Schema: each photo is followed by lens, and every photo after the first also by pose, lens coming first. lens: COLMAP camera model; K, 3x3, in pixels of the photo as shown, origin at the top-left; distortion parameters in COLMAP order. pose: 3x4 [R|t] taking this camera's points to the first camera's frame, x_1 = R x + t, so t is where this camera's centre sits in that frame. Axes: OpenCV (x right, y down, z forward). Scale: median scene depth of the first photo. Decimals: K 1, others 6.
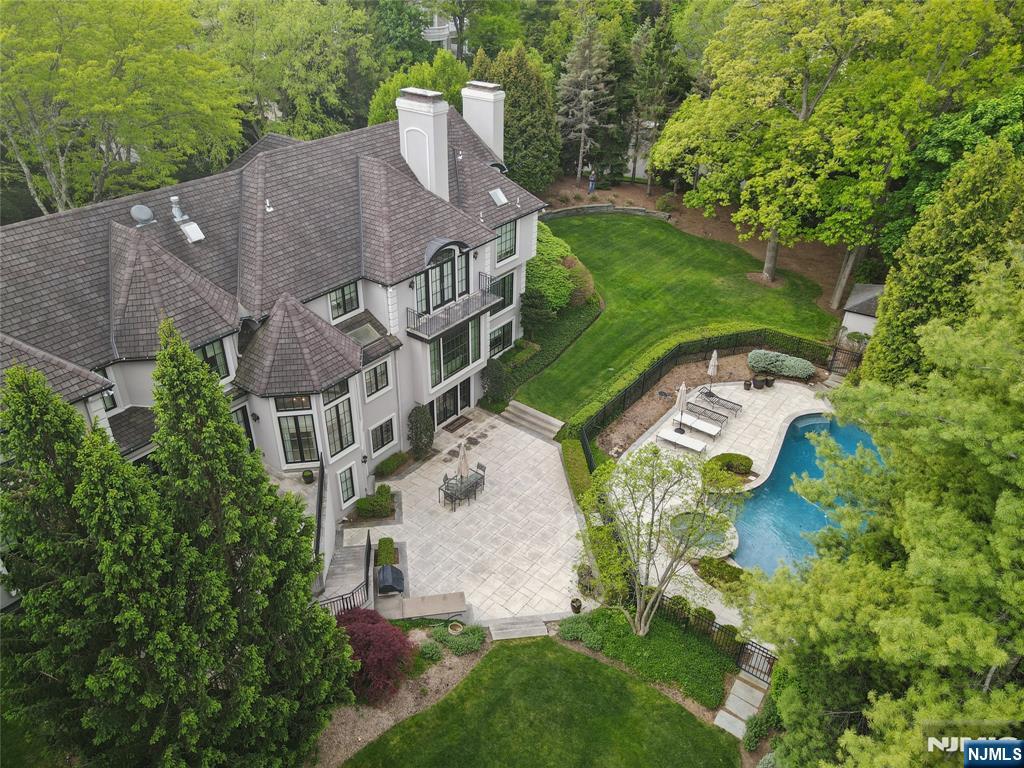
lens RADIAL K [[737.9, 0, 512.0], [0, 737.9, 384.0], [0, 0, 1]] dist [0.003864, 0.000138]
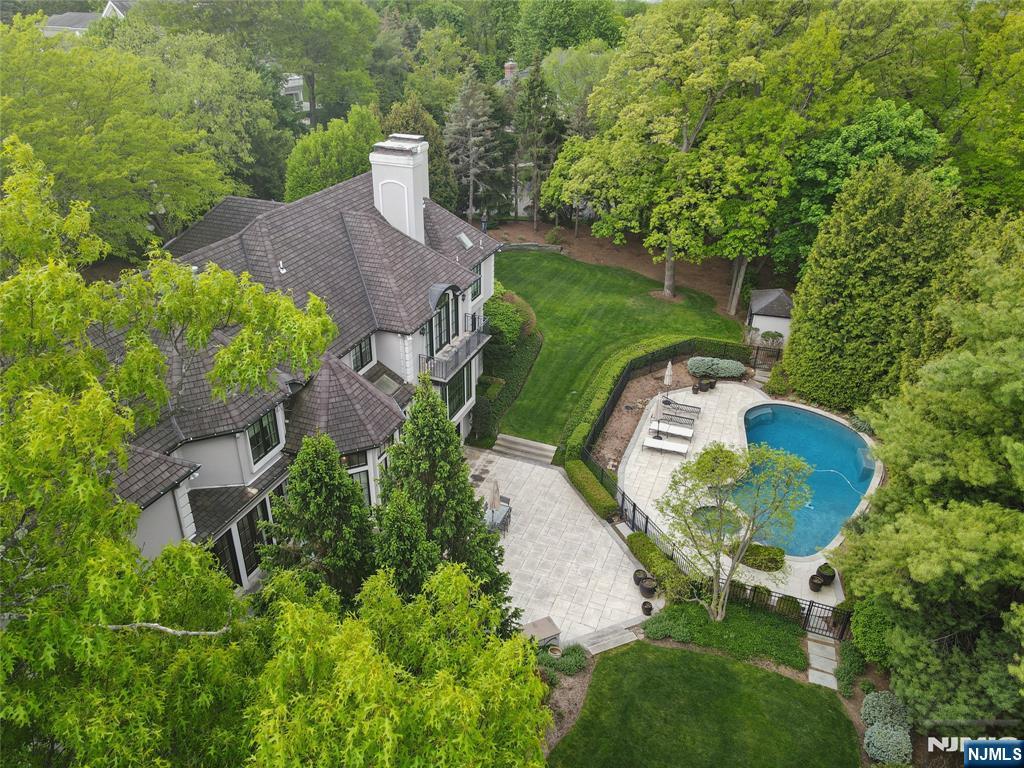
lens RADIAL K [[734.4, 0, 512.0], [0, 734.4, 384.0], [0, 0, 1]] dist [0.003302, 0.004351]
pose [[0.962310, -0.132432, 0.237531, -0.223514], [0.145342, 0.988667, -0.037608, -0.005638], [-0.229858, 0.070713, 0.970652, -0.004352]]
